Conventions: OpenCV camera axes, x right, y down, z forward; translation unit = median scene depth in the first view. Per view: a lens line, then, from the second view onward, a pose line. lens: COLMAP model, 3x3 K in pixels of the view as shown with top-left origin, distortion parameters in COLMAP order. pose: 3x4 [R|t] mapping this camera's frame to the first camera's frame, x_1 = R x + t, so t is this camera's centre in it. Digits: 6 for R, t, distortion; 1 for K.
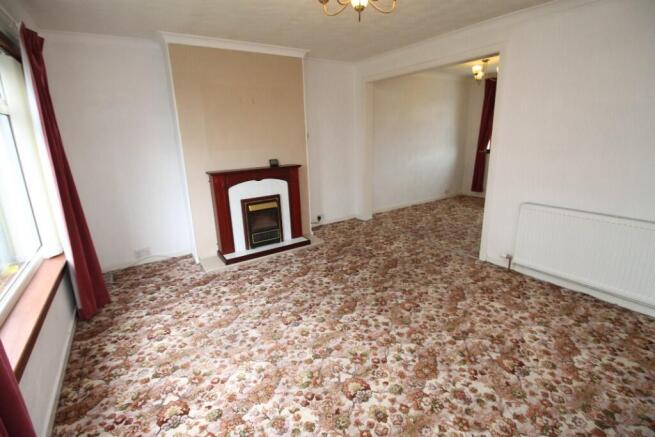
lens RADIAL K [[308.3, 0, 327.0], [0, 308.3, 207.1], [0, 0, 1]] dist [-0.000174, -0.015016]
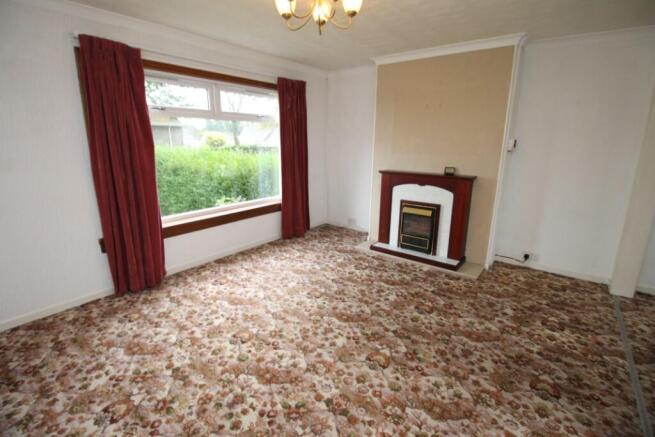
lens RADIAL K [[304.8, 0, 327.8], [0, 304.8, 212.7], [0, 0, 1]] dist [-0.000363, -0.014618]
pose [[0.320080, 0.250414, -0.913697, 0.595685], [-0.239146, 0.954559, 0.177837, -0.104718], [0.916710, 0.161585, 0.365421, 0.372457]]
